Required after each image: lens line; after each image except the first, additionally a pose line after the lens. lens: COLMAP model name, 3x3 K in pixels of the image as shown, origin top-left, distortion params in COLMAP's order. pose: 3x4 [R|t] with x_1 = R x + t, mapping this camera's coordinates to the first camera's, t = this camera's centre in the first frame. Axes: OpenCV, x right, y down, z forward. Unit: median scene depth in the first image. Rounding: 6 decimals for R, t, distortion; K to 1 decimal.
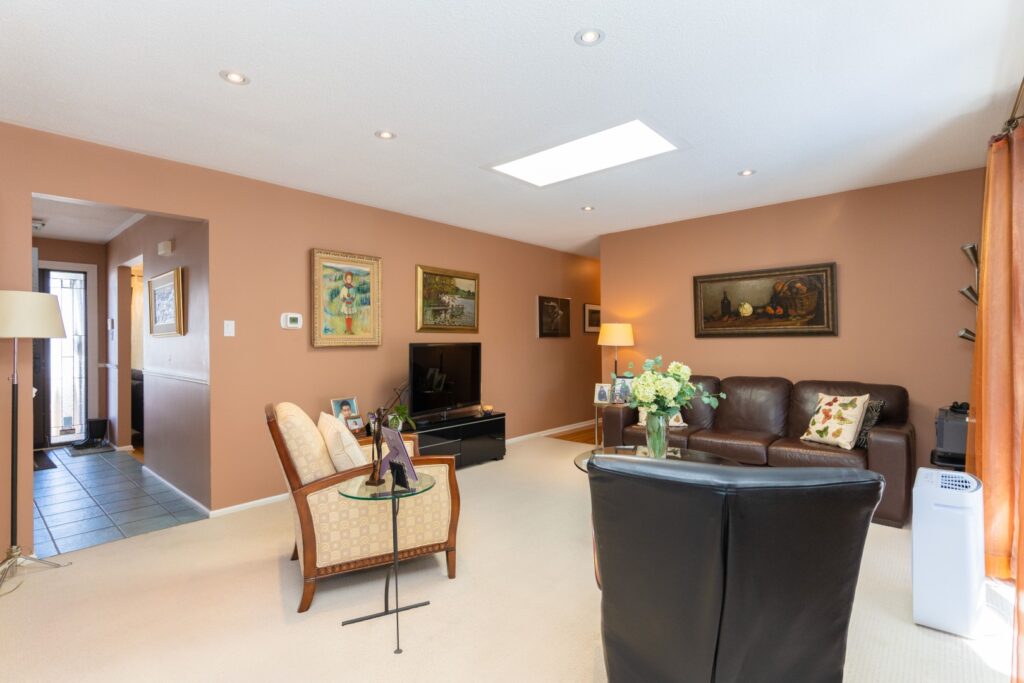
lens RADIAL K [[477.3, 0, 510.3], [0, 477.3, 342.8], [0, 0, 1]] dist [0.000737, 0.000045]
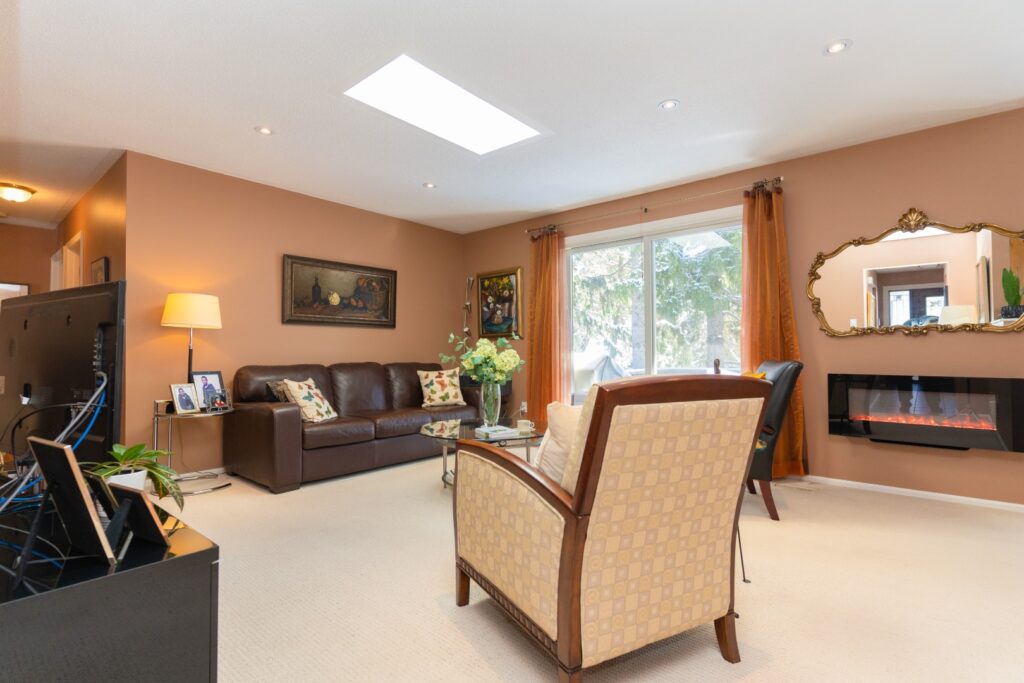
lens RADIAL K [[489.3, 0, 511.9], [0, 489.3, 340.4], [0, 0, 1]] dist [0.002043, -0.000120]
pose [[-0.022161, 0.031666, 0.999253, -0.579585], [-0.001280, 0.999497, -0.031702, 0.054272], [-0.999754, -0.001981, -0.022109, 0.654740]]
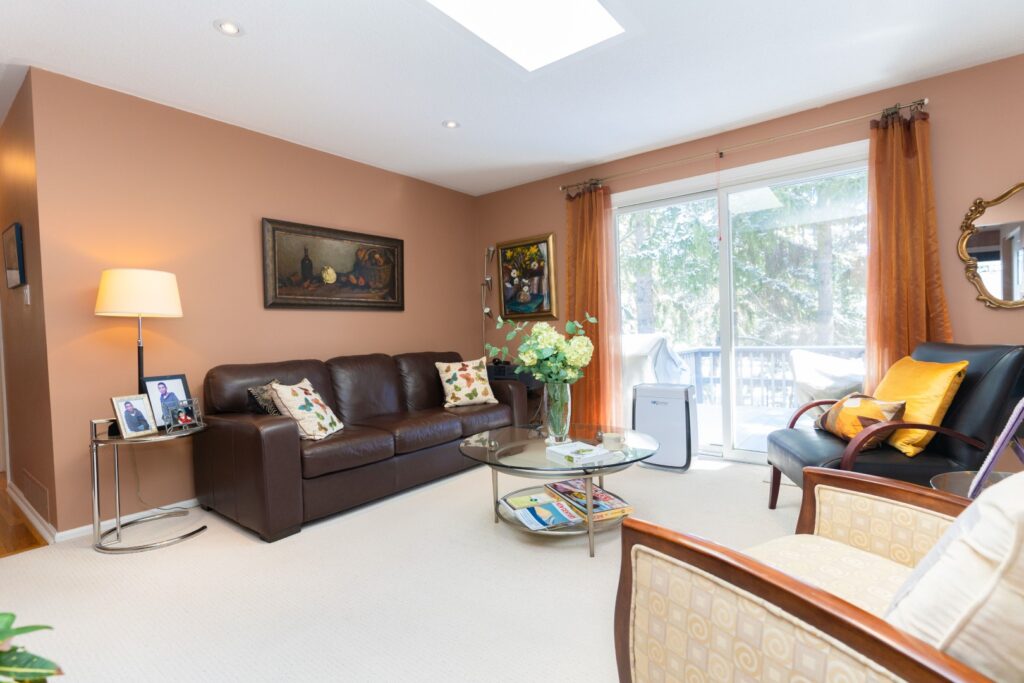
lens RADIAL K [[488.6, 0, 510.2], [0, 488.6, 340.8], [0, 0, 1]] dist [0.001024, 0.000131]
pose [[-0.056435, -0.011460, 0.998341, -0.367279], [0.024264, 0.999623, 0.012847, 0.039836], [-0.998111, 0.024949, -0.056135, 0.757816]]
